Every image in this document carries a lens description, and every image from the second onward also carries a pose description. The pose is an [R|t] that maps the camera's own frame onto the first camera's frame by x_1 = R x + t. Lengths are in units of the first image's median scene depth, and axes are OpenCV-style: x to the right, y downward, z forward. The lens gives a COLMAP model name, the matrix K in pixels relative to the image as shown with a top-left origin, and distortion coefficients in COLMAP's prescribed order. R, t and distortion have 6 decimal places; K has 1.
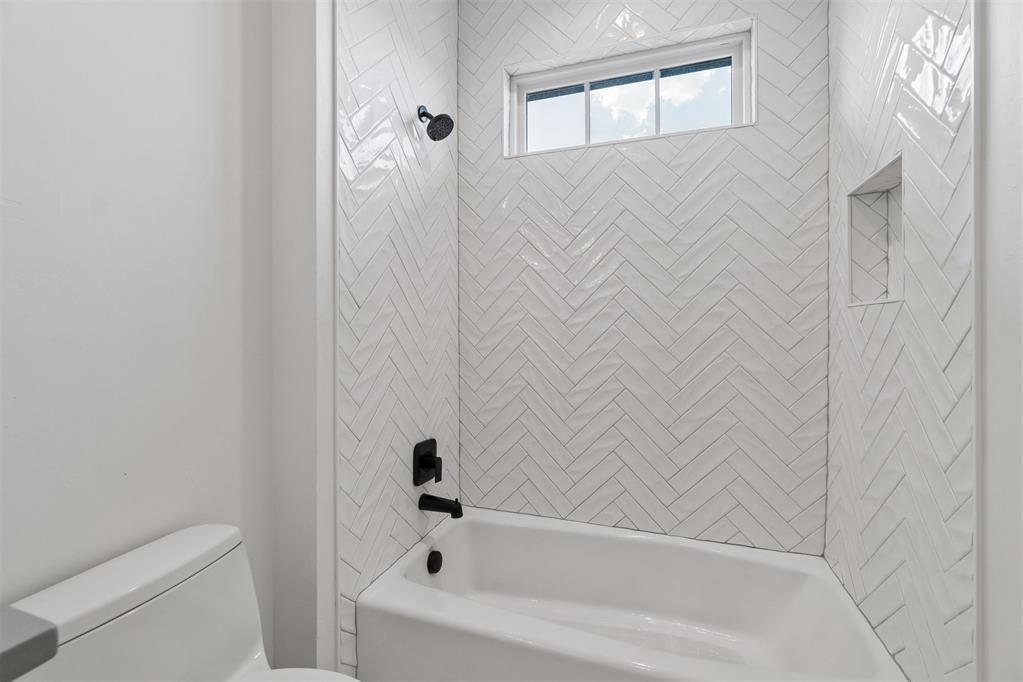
lens RADIAL K [[442.9, 0, 511.7], [0, 442.9, 335.7], [0, 0, 1]] dist [0.000628, -0.000555]
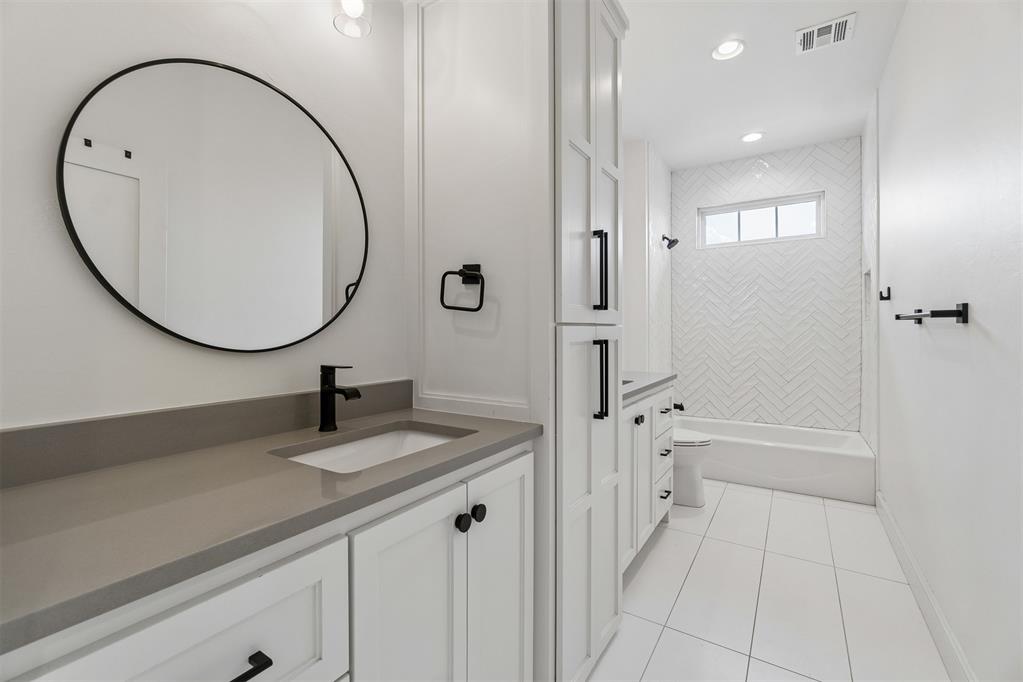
lens RADIAL K [[442.9, 0, 511.2], [0, 442.9, 338.6], [0, 0, 1]] dist [0.000628, -0.000555]
pose [[0.974336, 0.000380, -0.225099, -0.434371], [-0.000872, 0.999997, -0.002087, 0.030770], [0.225098, 0.002230, 0.974334, -1.359154]]
